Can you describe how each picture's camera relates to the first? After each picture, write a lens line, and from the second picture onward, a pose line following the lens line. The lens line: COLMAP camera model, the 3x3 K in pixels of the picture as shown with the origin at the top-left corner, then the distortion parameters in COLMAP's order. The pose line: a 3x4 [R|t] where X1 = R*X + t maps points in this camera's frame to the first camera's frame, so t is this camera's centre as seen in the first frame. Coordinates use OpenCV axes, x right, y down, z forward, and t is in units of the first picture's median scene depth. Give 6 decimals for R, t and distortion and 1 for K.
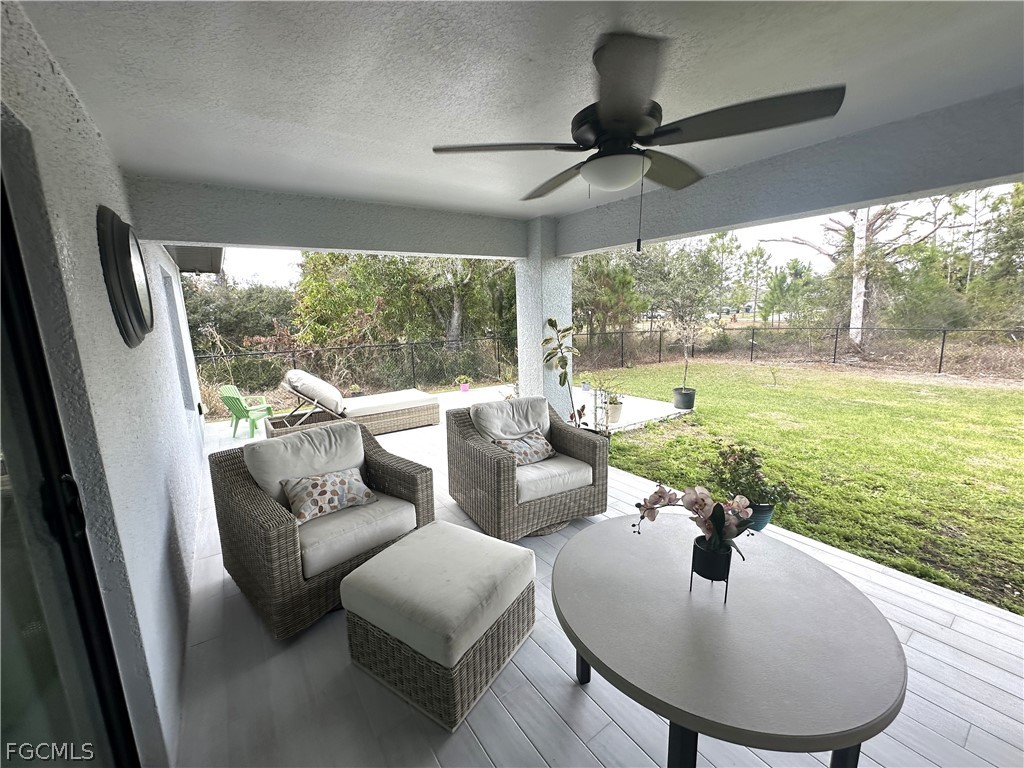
lens RADIAL K [[408.6, 0, 511.2], [0, 408.6, 384.6], [0, 0, 1]] dist [-0.002291, 0.000034]
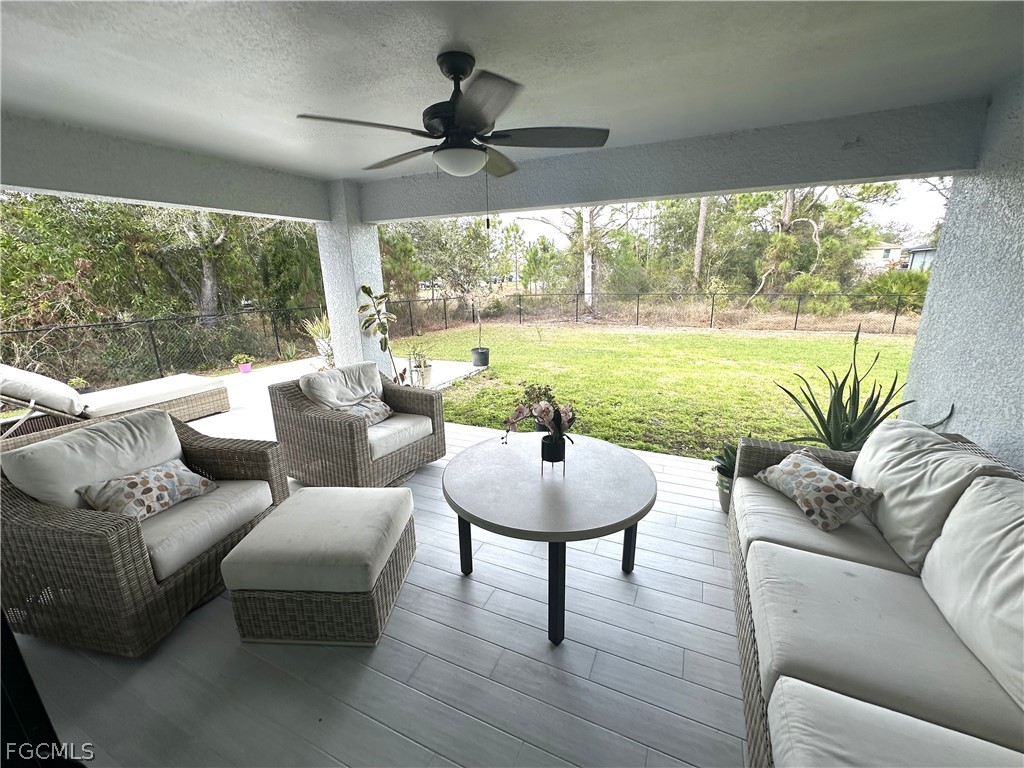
lens RADIAL K [[408.6, 0, 511.2], [0, 408.6, 384.6], [0, 0, 1]] dist [-0.002291, 0.000034]
pose [[0.866512, -0.119980, 0.484522, -0.104809], [0.084569, 0.991937, 0.094387, 0.015896], [-0.491940, -0.040812, 0.869672, -0.060960]]
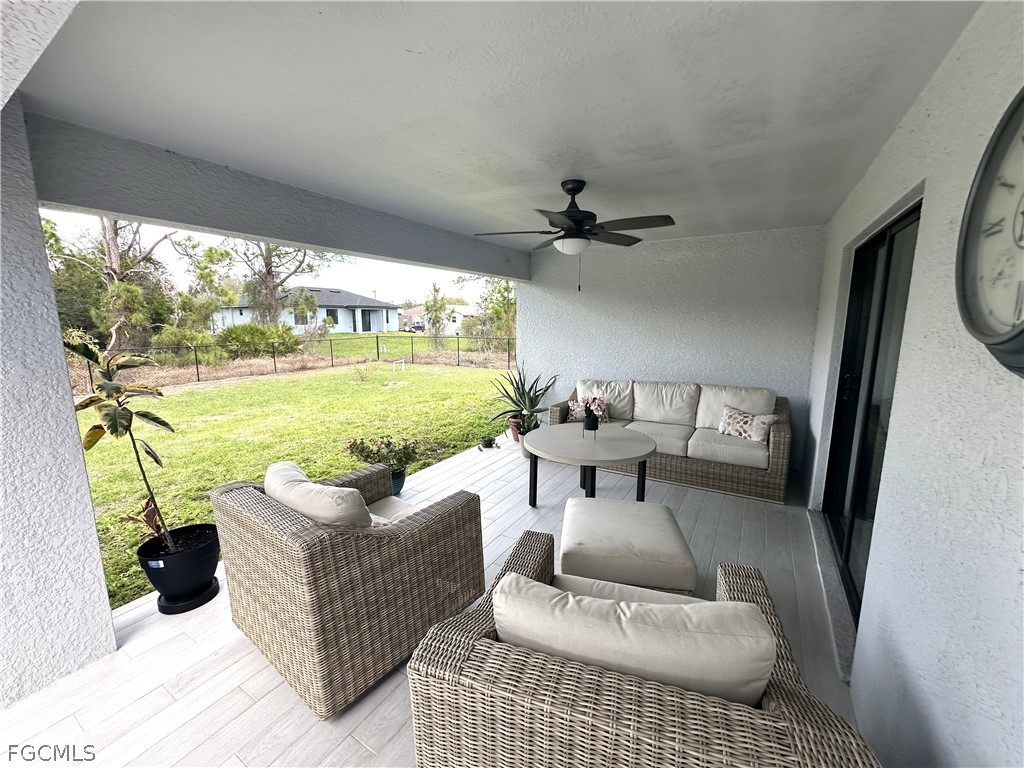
lens RADIAL K [[408.6, 0, 511.2], [0, 408.6, 384.6], [0, 0, 1]] dist [-0.002291, 0.000034]
pose [[-0.382465, -0.119140, 0.916257, -0.503591], [0.181117, 0.962747, 0.200787, -0.122239], [-0.906045, 0.242744, -0.346638, 0.730193]]
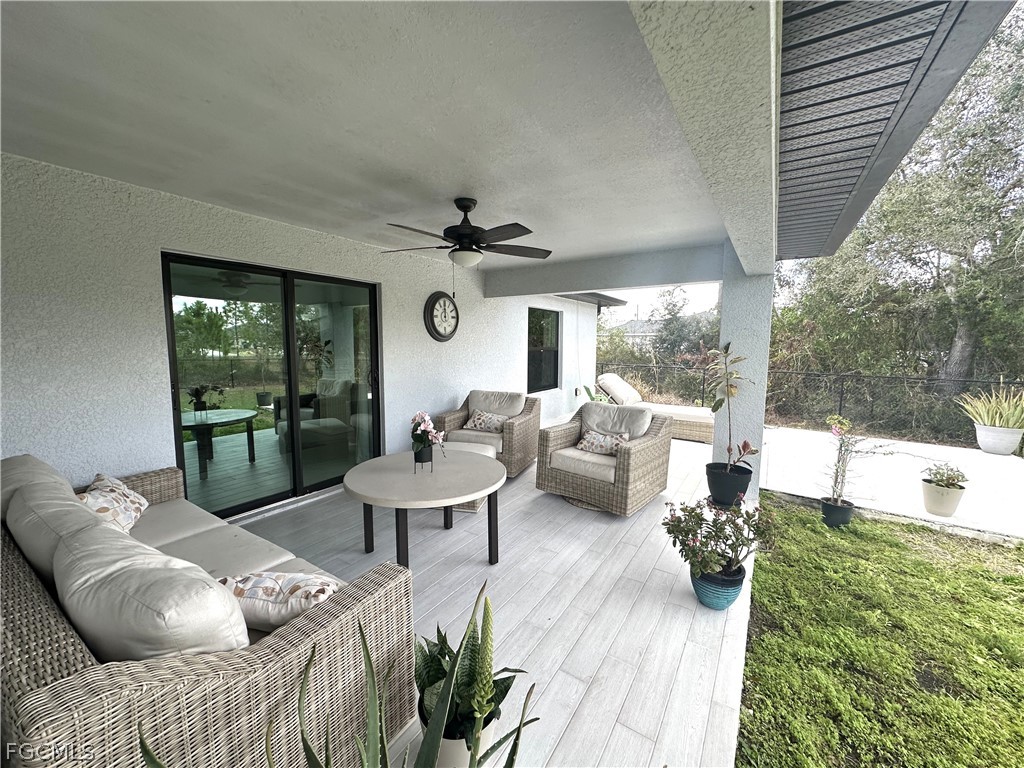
lens RADIAL K [[408.6, 0, 511.2], [0, 408.6, 384.6], [0, 0, 1]] dist [-0.002291, 0.000034]
pose [[0.364966, 0.128803, -0.922068, 0.818360], [-0.181318, 0.981254, 0.065303, -0.037408], [0.913194, 0.143354, 0.381479, 0.189078]]
